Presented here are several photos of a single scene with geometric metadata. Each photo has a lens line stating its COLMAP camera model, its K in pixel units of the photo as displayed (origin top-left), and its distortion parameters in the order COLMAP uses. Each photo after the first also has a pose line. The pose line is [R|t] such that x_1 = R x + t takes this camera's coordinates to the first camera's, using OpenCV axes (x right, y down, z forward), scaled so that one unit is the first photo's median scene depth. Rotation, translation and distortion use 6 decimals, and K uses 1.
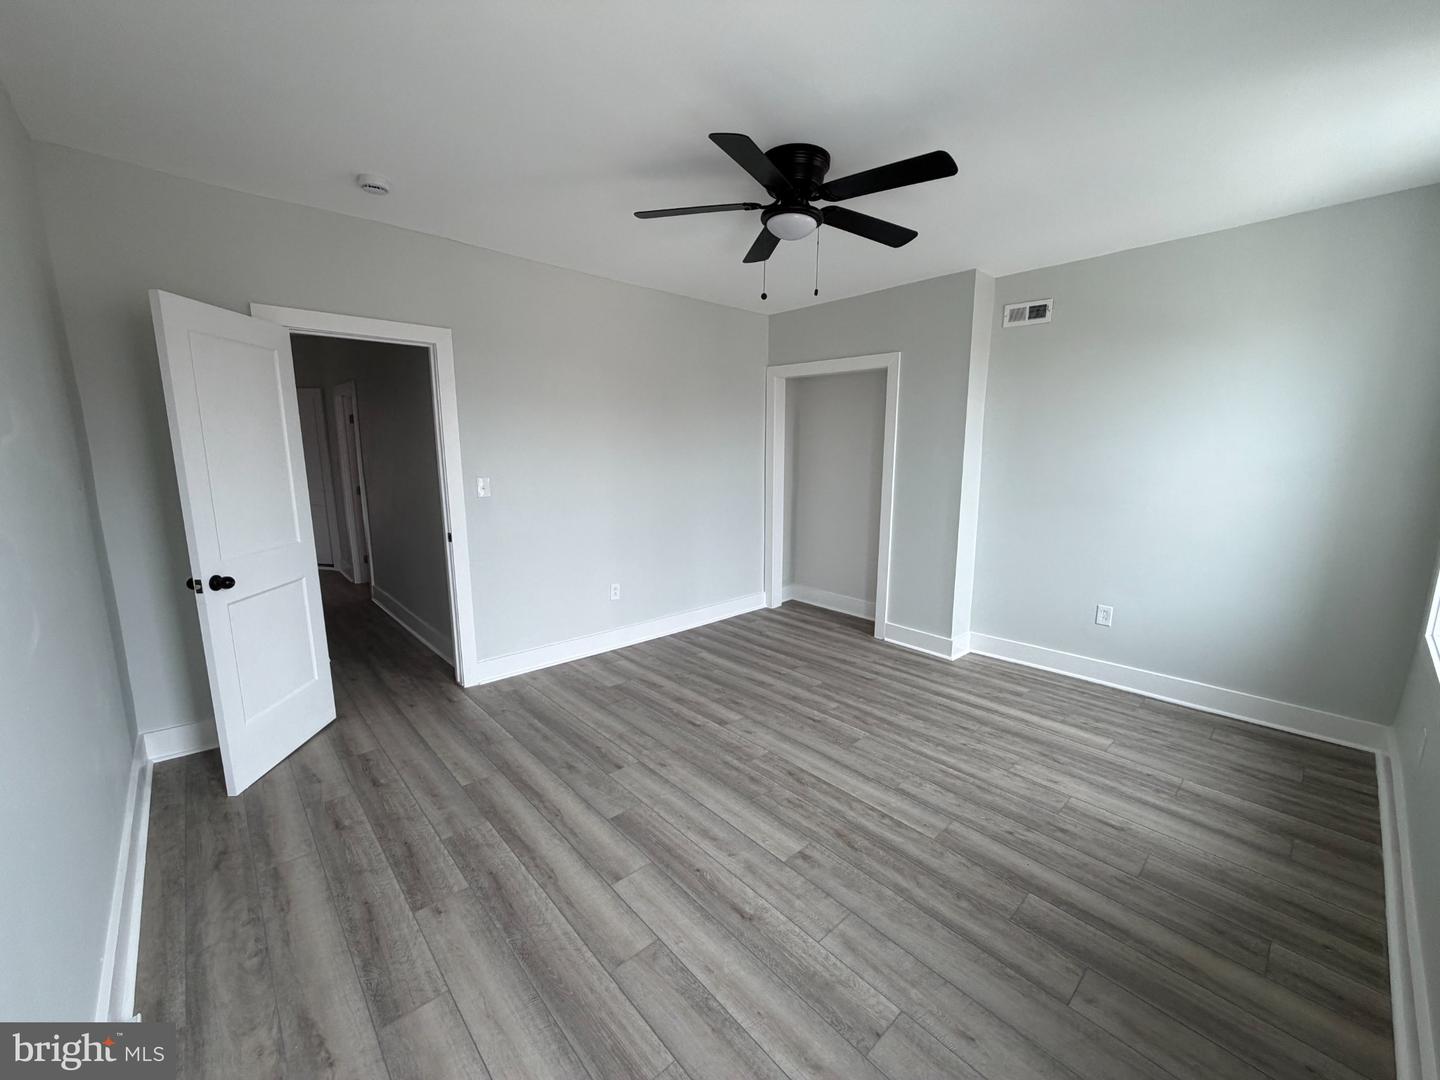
lens RADIAL K [[576.2, 0, 718.4], [0, 576.2, 544.1], [0, 0, 1]] dist [0.000213, 0.000579]
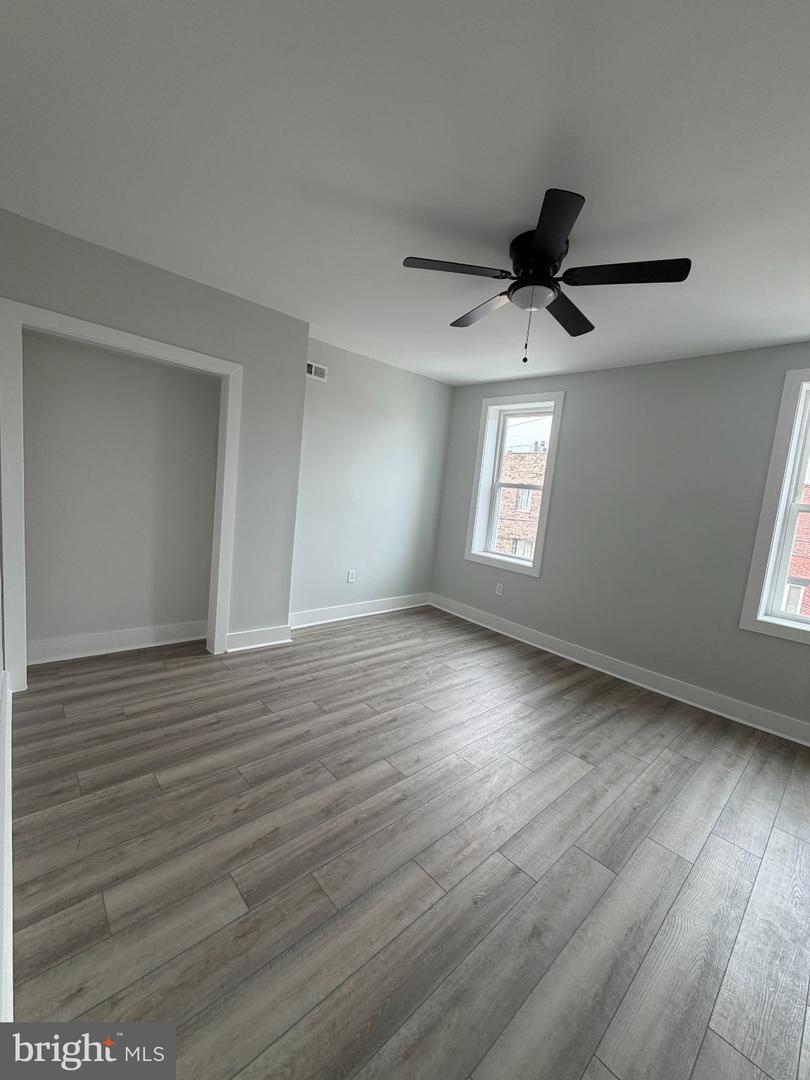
lens RADIAL K [[432.1, 0, 404.7], [0, 432.1, 537.4], [0, 0, 1]] dist [0.000213, 0.000579]
pose [[-0.007128, -0.114655, 0.993380, -0.561820], [0.074953, 0.990549, 0.114866, -0.120863], [-0.997162, 0.075275, 0.001533, 0.878714]]
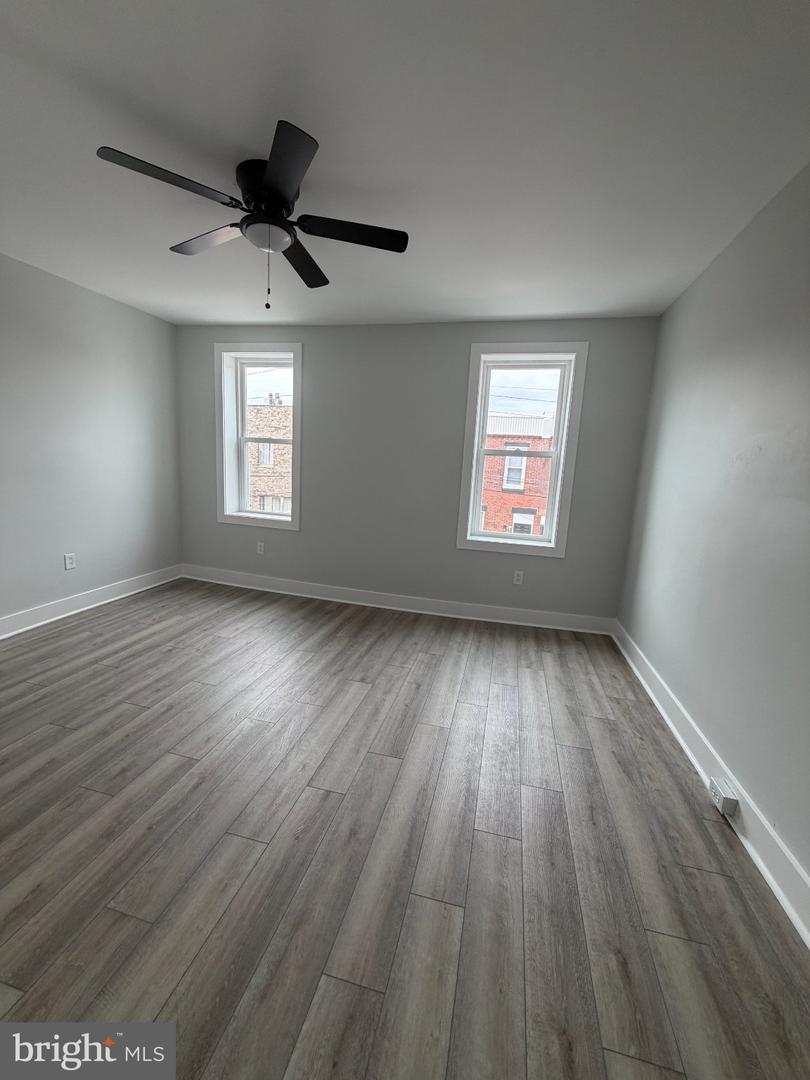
lens RADIAL K [[432.1, 0, 406.2], [0, 432.1, 538.0], [0, 0, 1]] dist [0.000213, 0.000579]
pose [[-0.556685, -0.173422, 0.812420, -0.559334], [0.086819, 0.960466, 0.264514, -0.123918], [-0.826174, 0.217785, -0.519621, 0.910019]]
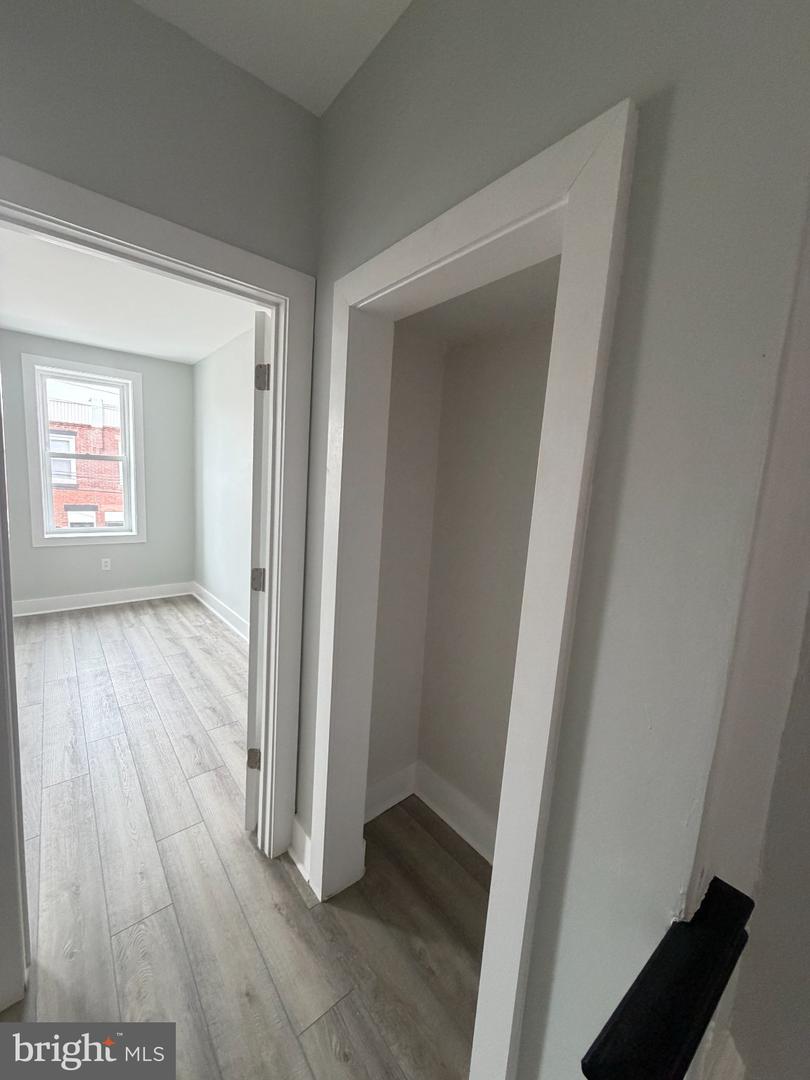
lens RADIAL K [[432.1, 0, 404.7], [0, 432.1, 538.8], [0, 0, 1]] dist [0.000213, 0.000579]
pose [[-0.996372, -0.070736, 0.047324, -0.784425], [-0.053099, 0.951235, 0.303862, -0.222425], [-0.066510, 0.300247, -0.951540, 1.270413]]
